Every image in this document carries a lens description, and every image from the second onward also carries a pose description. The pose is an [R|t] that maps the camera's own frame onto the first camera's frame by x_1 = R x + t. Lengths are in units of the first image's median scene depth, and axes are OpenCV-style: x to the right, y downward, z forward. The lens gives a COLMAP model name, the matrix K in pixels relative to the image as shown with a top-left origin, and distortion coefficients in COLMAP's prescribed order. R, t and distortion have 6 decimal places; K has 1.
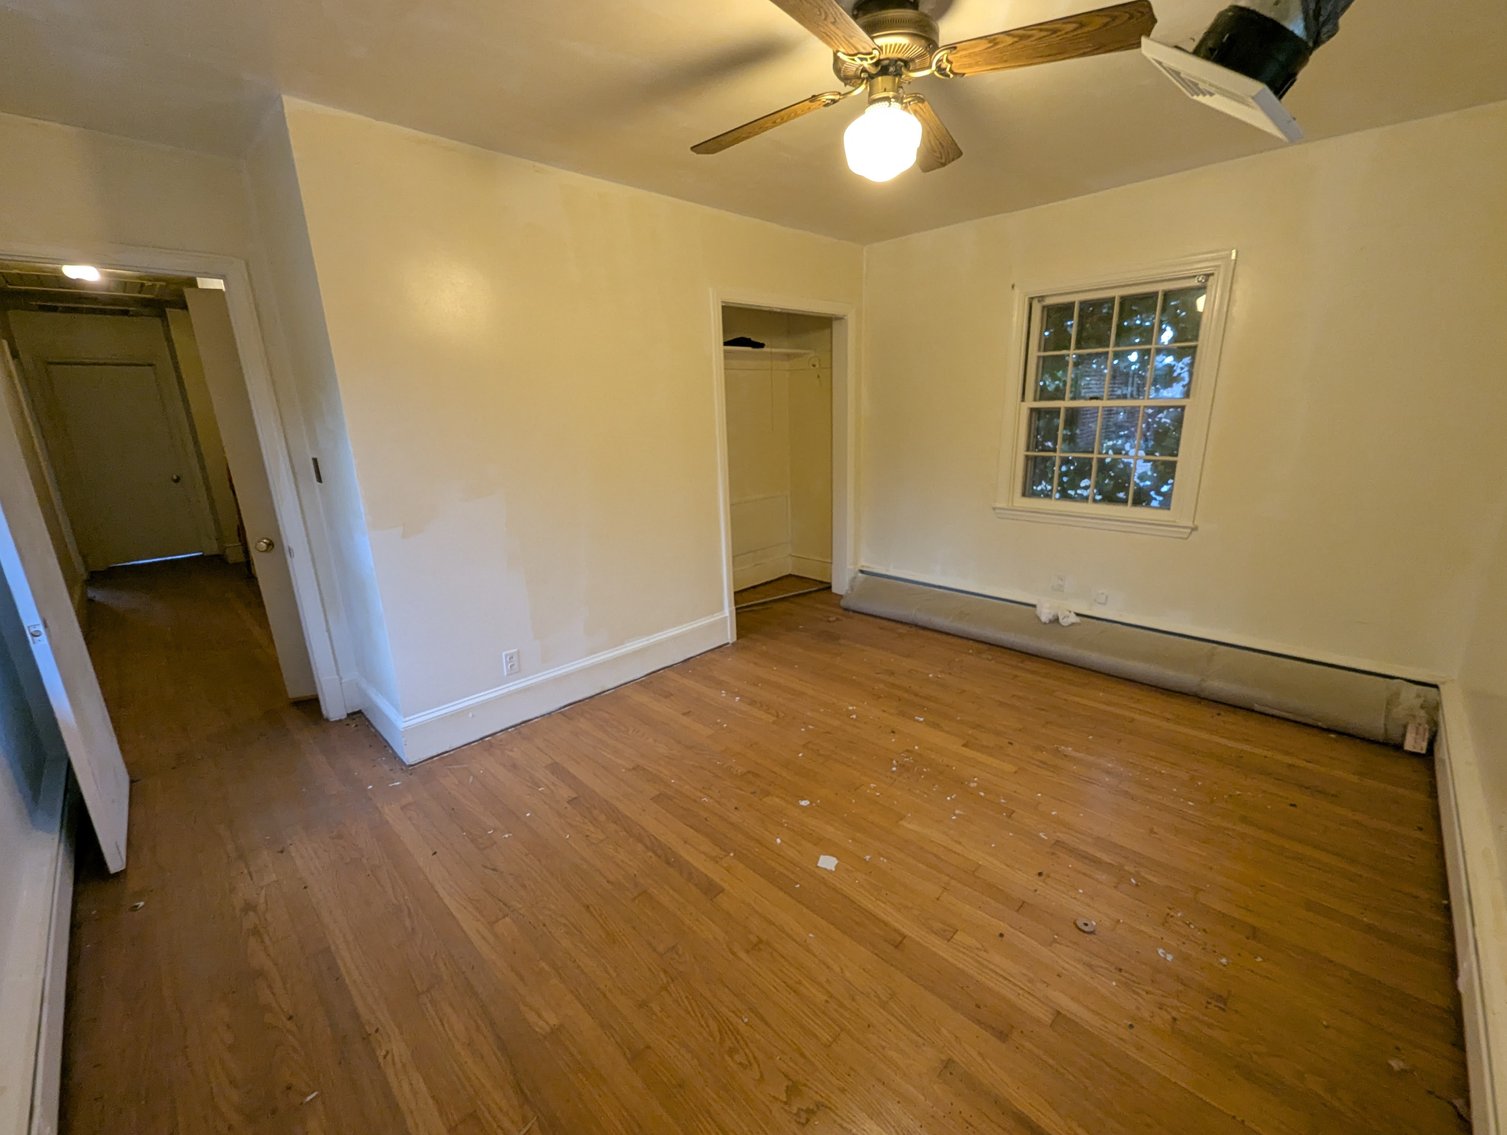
lens RADIAL K [[626.8, 0, 762.2], [0, 626.8, 575.9], [0, 0, 1]] dist [0.001660, -0.000125]
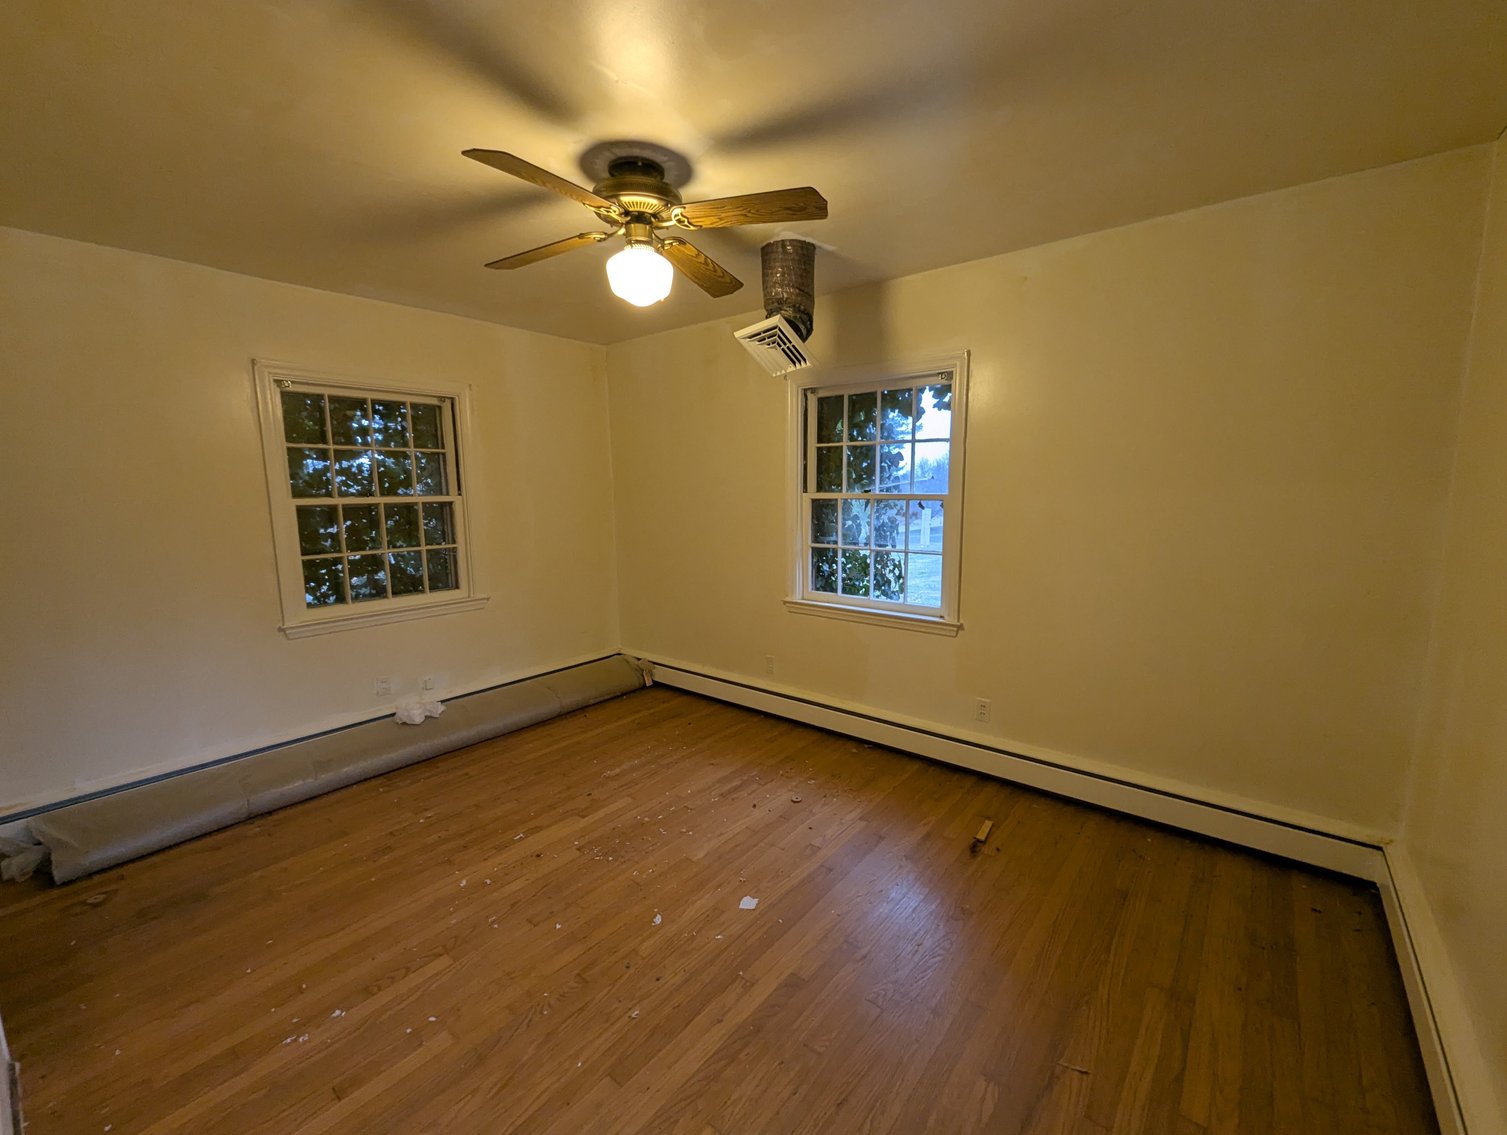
lens RADIAL K [[626.8, 0, 762.2], [0, 626.8, 575.9], [0, 0, 1]] dist [0.001660, -0.000125]
pose [[-0.097154, -0.120090, 0.987998, -0.669182], [0.276327, 0.950412, 0.142694, -0.170709], [-0.956141, 0.286873, -0.059152, 0.651330]]
